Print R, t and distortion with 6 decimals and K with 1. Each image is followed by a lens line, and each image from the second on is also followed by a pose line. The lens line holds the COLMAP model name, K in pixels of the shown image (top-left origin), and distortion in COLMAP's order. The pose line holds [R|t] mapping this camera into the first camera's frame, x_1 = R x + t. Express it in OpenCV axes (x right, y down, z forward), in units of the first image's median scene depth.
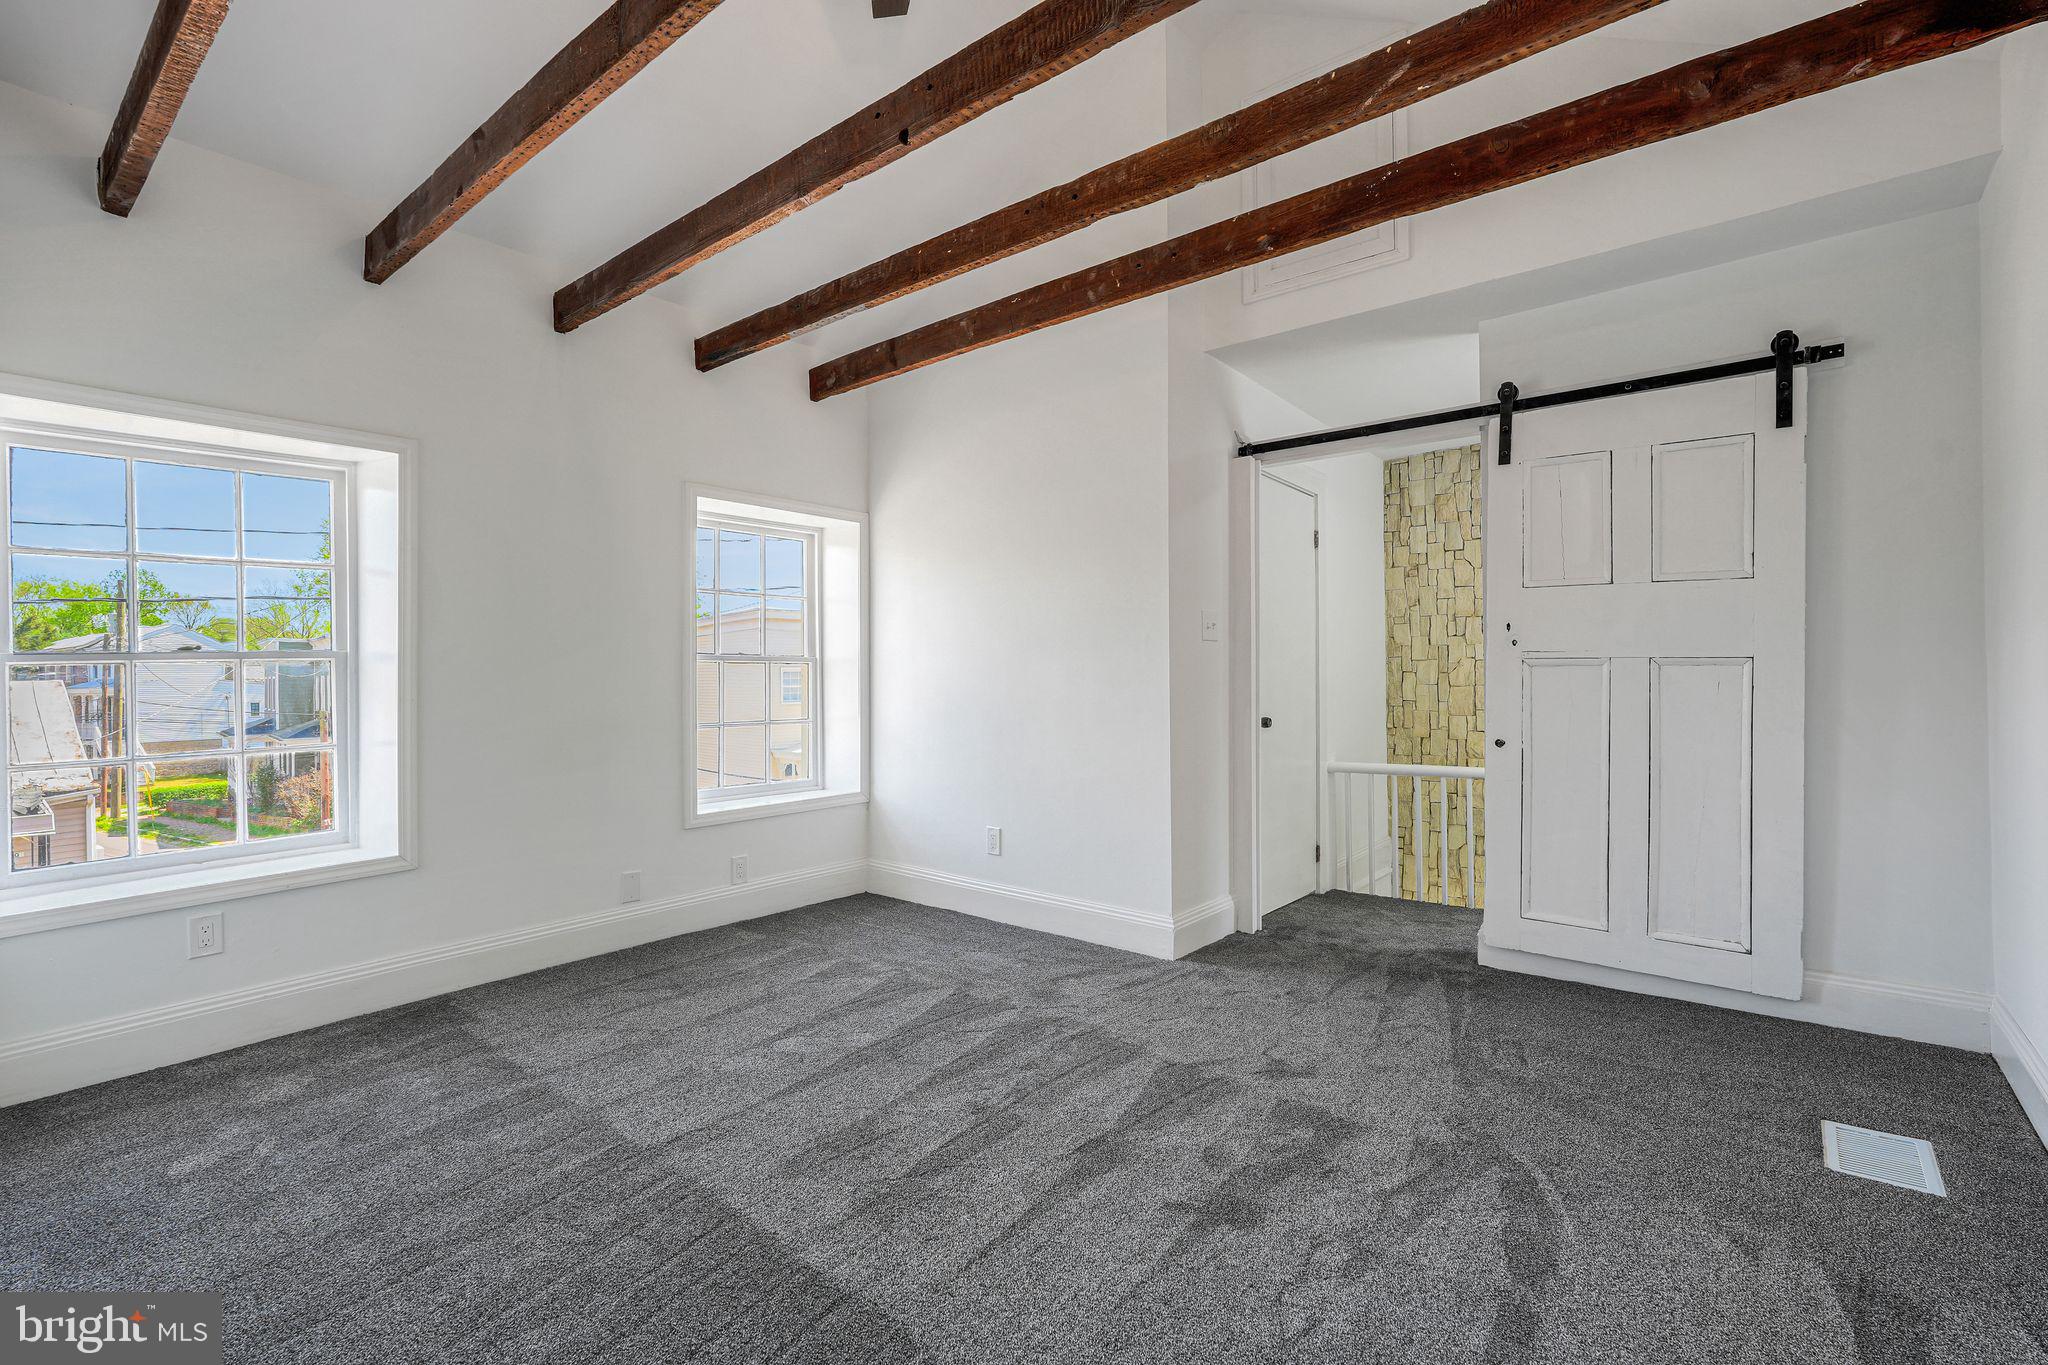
lens RADIAL K [[917.0, 0, 1022.0], [0, 917.0, 677.2], [0, 0, 1]] dist [0.004784, 0.000845]
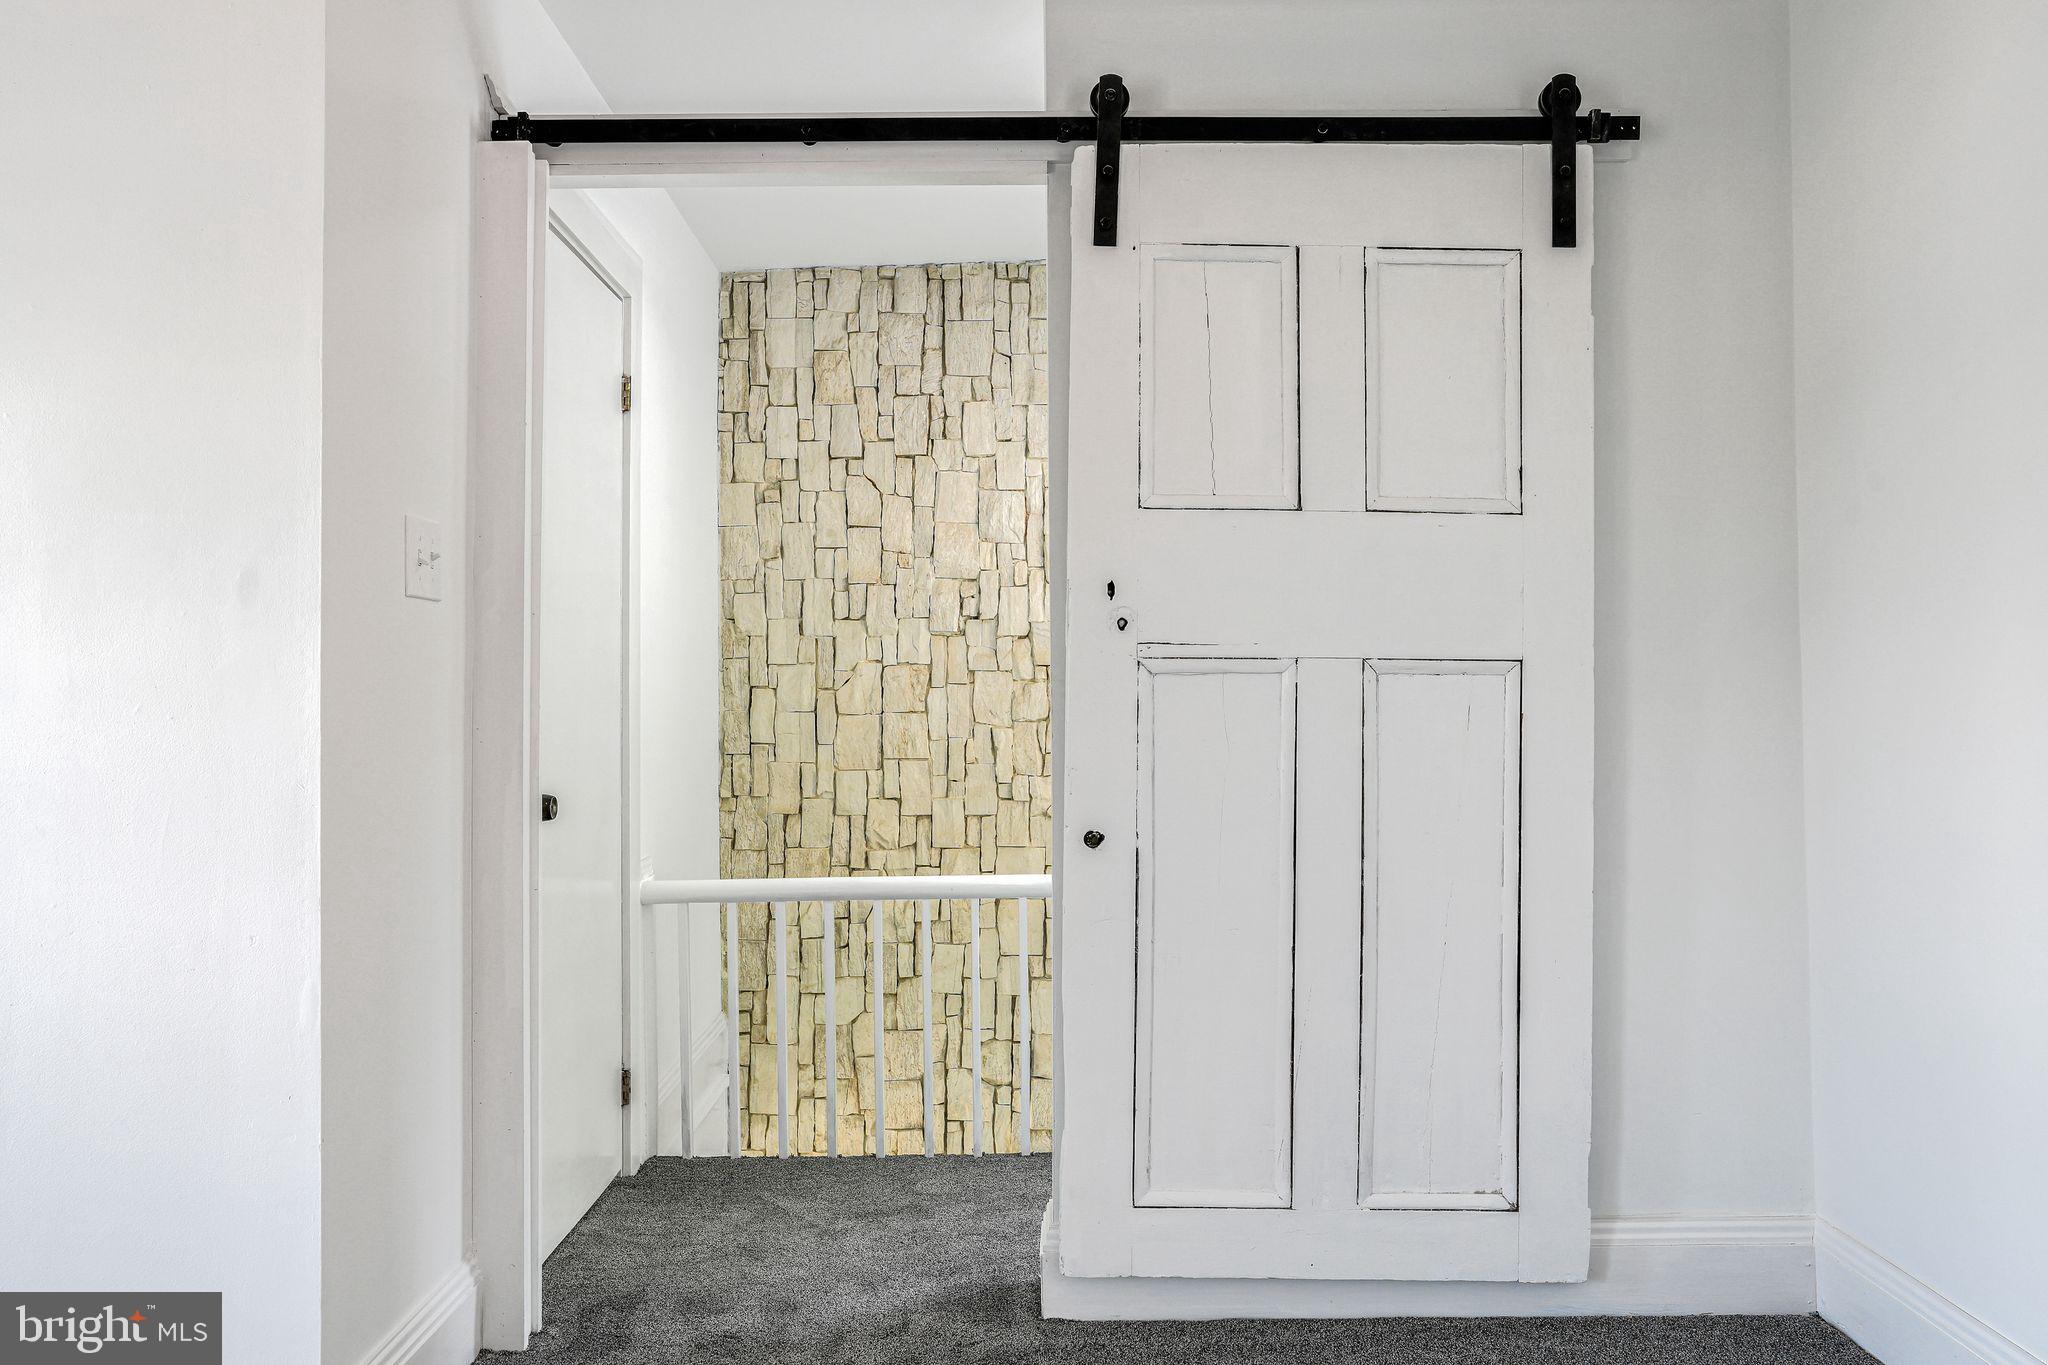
lens RADIAL K [[1469.4, 0, 1022.7], [0, 1469.4, 667.0], [0, 0, 1]] dist [-0.024802, 0.008757]
pose [[0.770310, 0.014345, 0.637509, 0.010762], [-0.000693, 0.999765, -0.021660, 0.000713], [-0.637670, 0.016243, 0.770139, 0.309633]]
